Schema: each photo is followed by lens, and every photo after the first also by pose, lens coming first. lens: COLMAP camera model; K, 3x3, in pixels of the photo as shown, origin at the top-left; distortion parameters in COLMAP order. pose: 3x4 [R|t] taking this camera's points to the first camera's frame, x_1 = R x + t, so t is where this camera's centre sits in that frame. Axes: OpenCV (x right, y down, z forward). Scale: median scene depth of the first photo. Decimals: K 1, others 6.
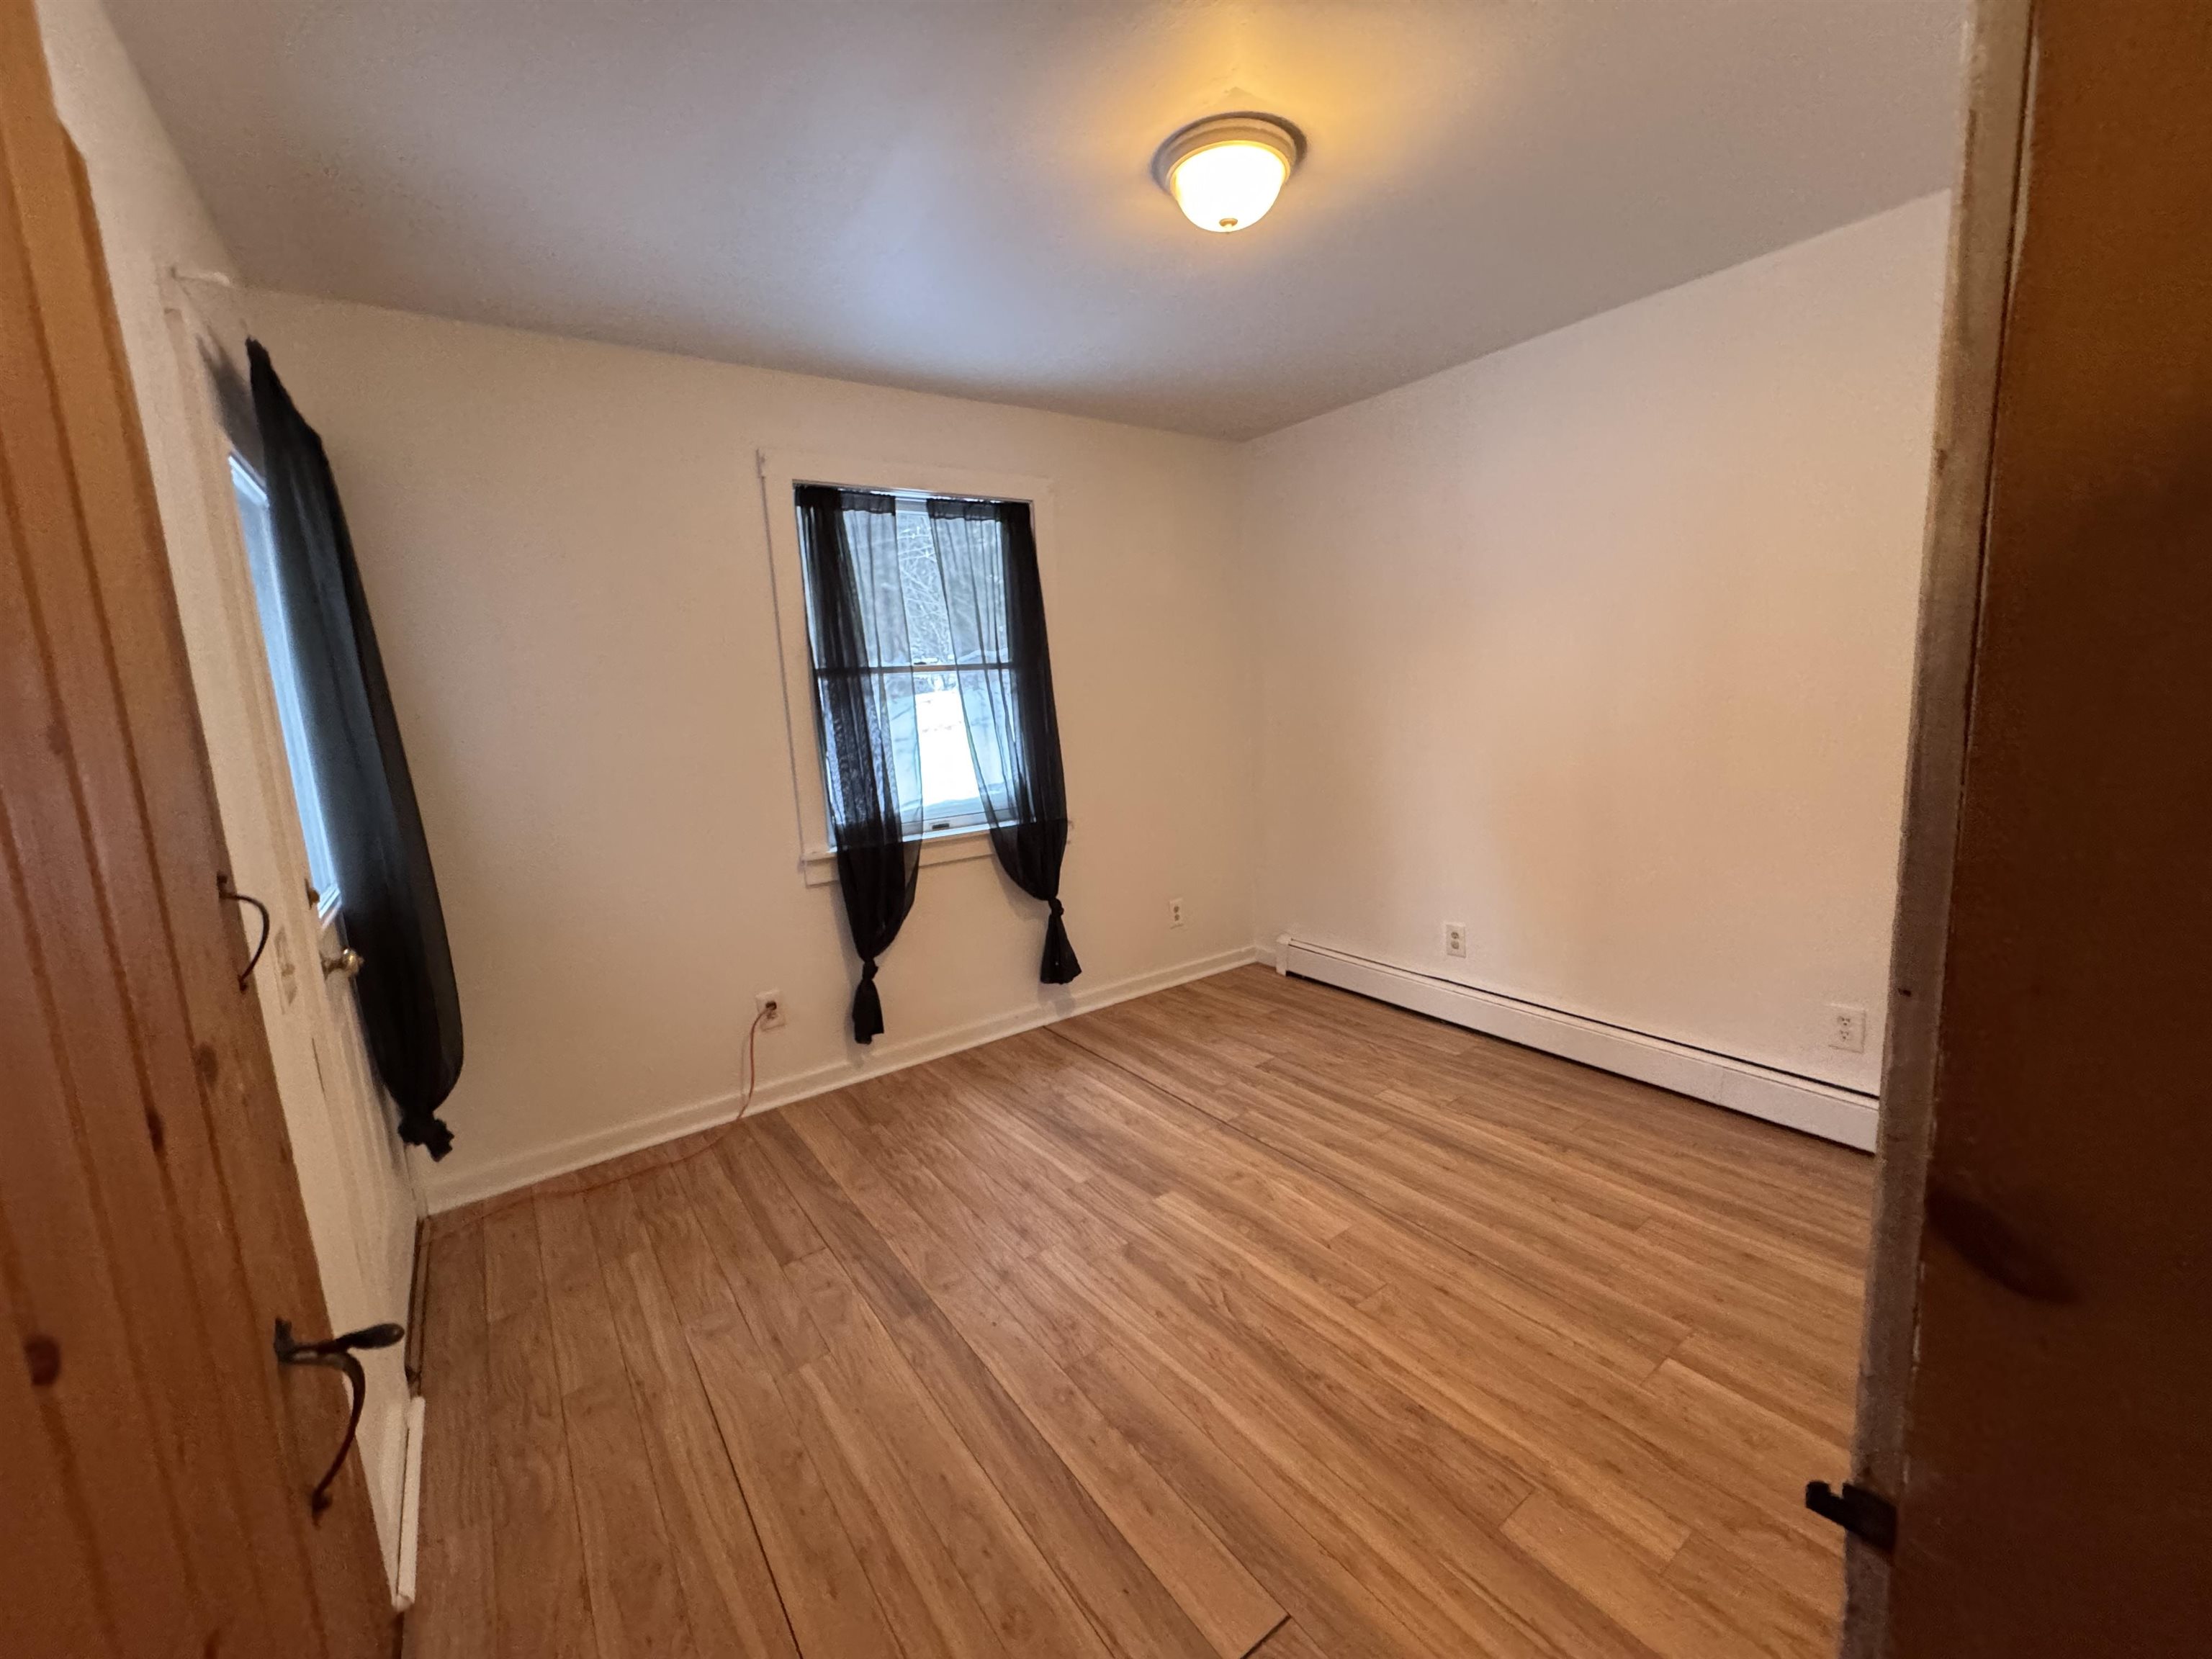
lens RADIAL K [[881.3, 0, 1106.8], [0, 881.3, 828.8], [0, 0, 1]] dist [-0.001712, -0.000102]
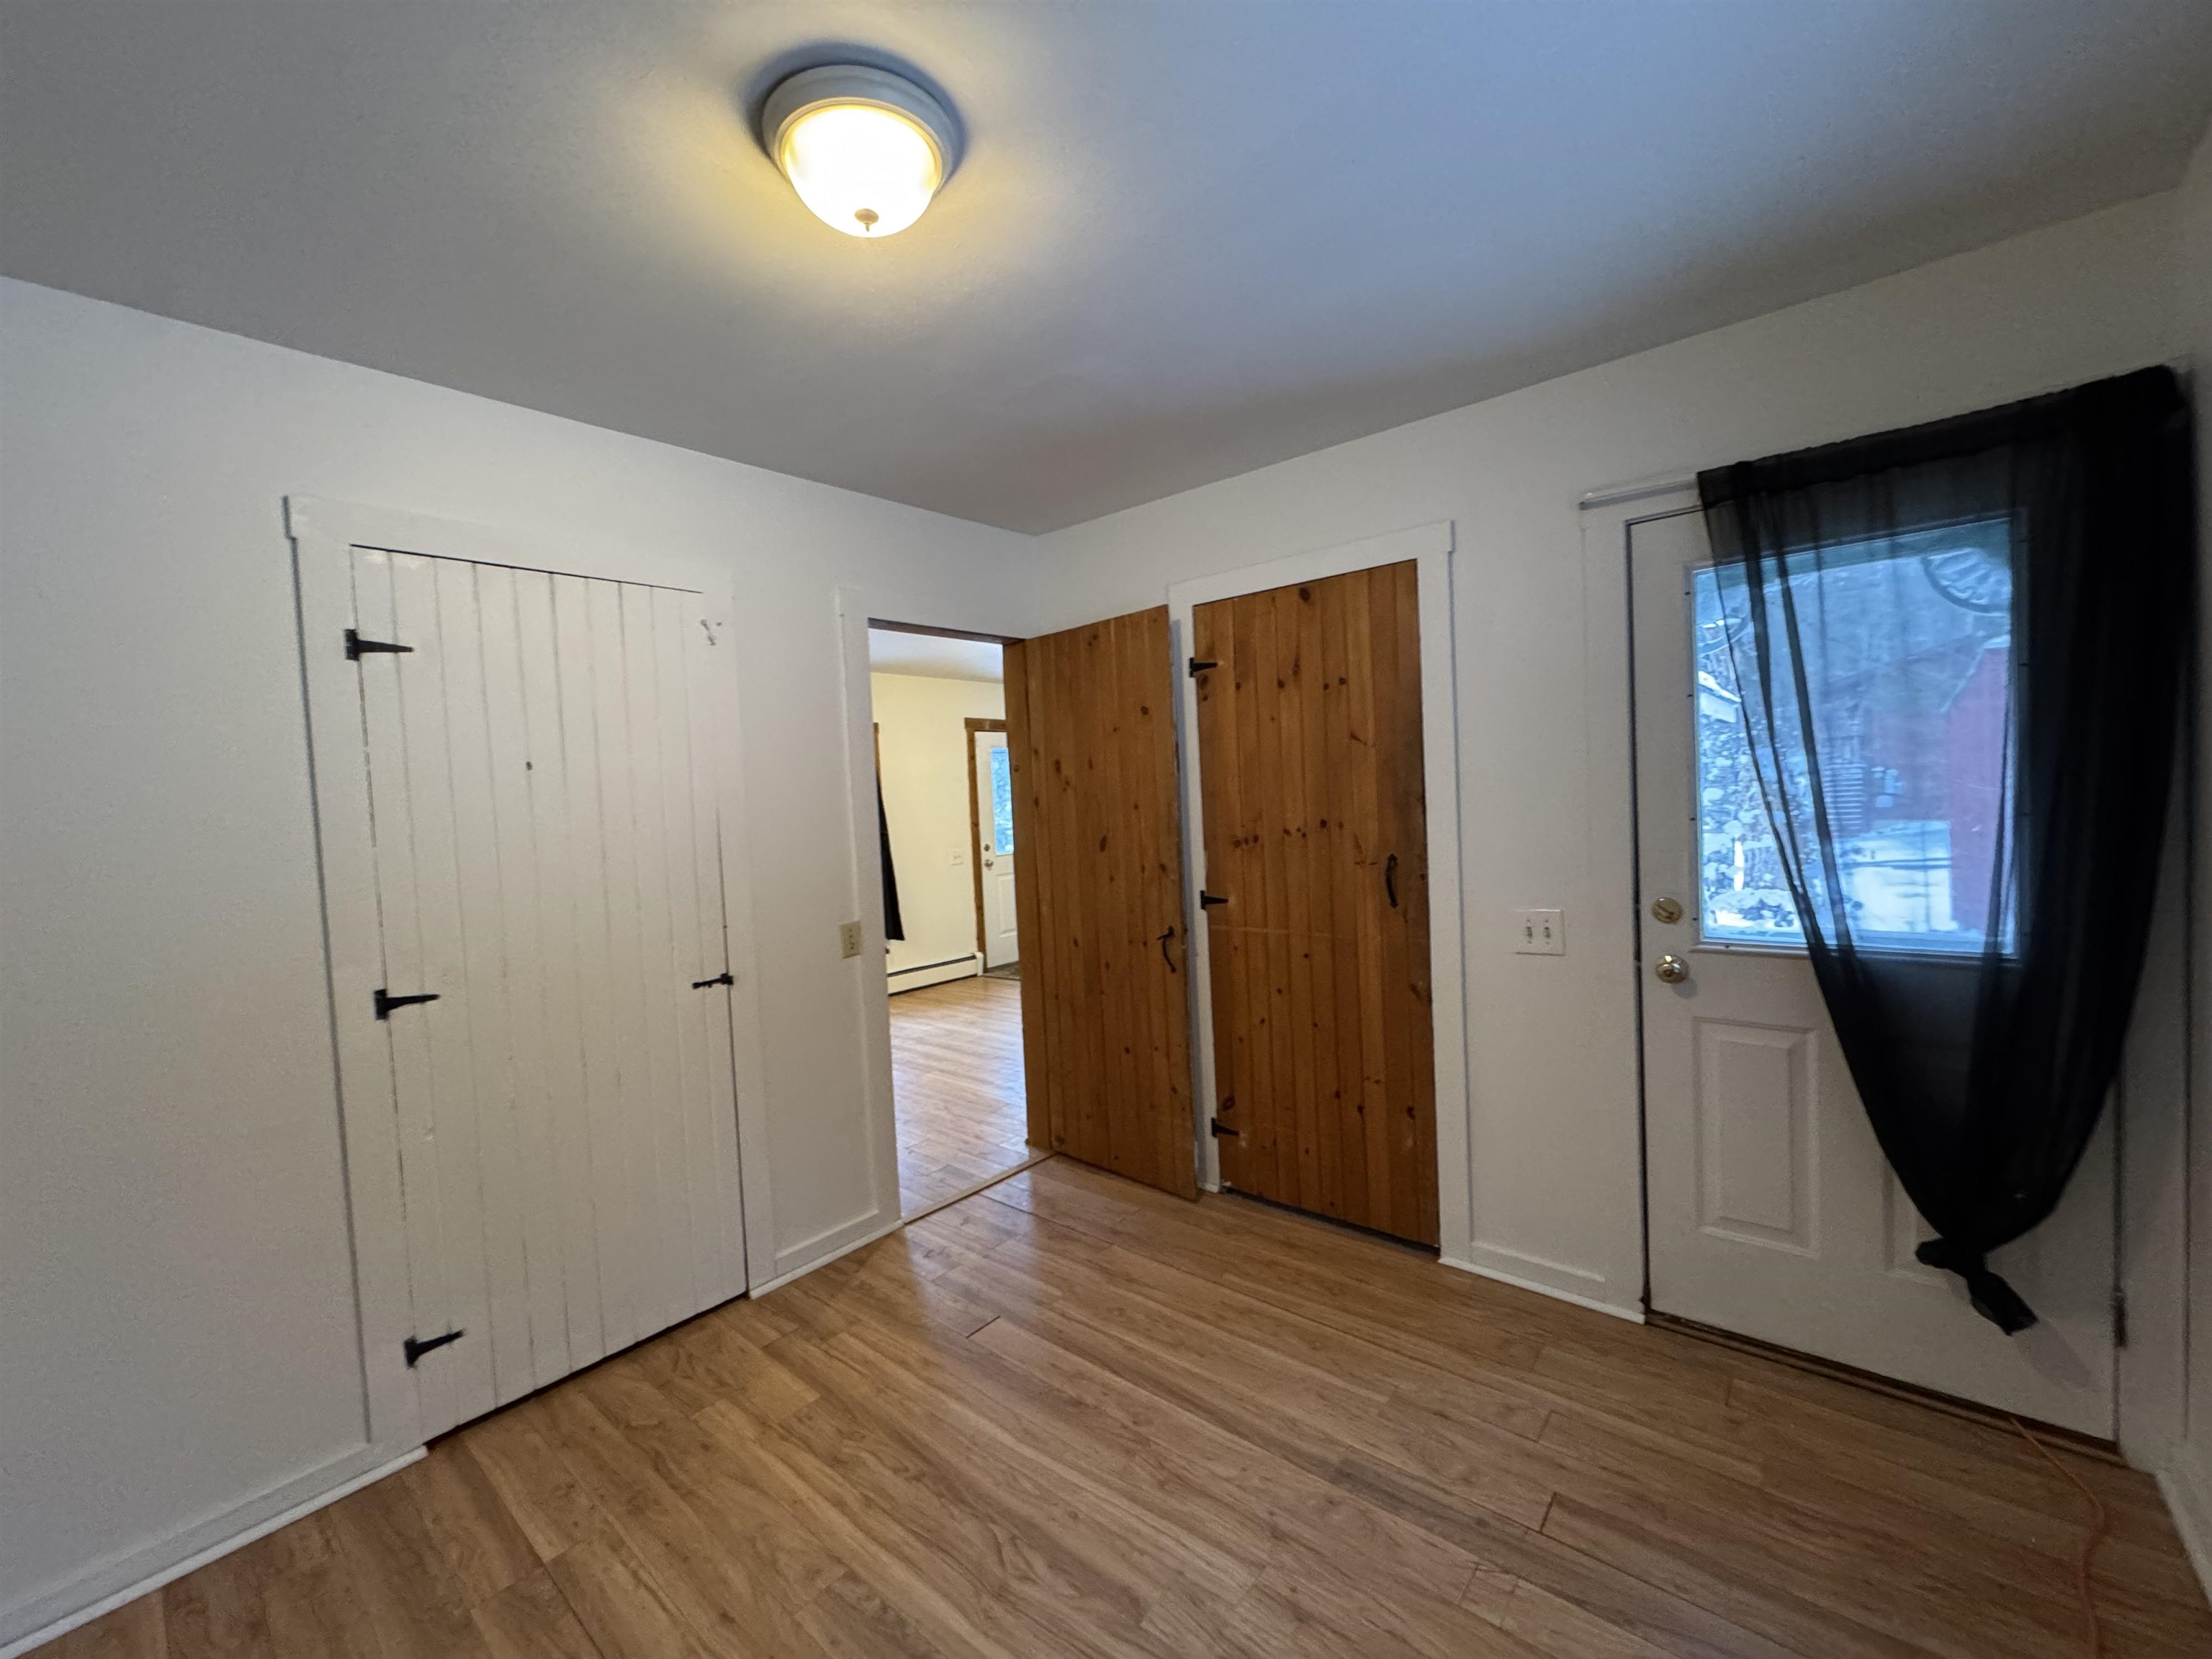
lens RADIAL K [[881.3, 0, 1106.8], [0, 881.3, 828.8], [0, 0, 1]] dist [-0.001712, -0.000102]
pose [[-0.965908, 0.110977, -0.233893, 0.167710], [0.063868, 0.977685, 0.200132, -0.324284], [0.250884, 0.178370, -0.951442, 1.825290]]
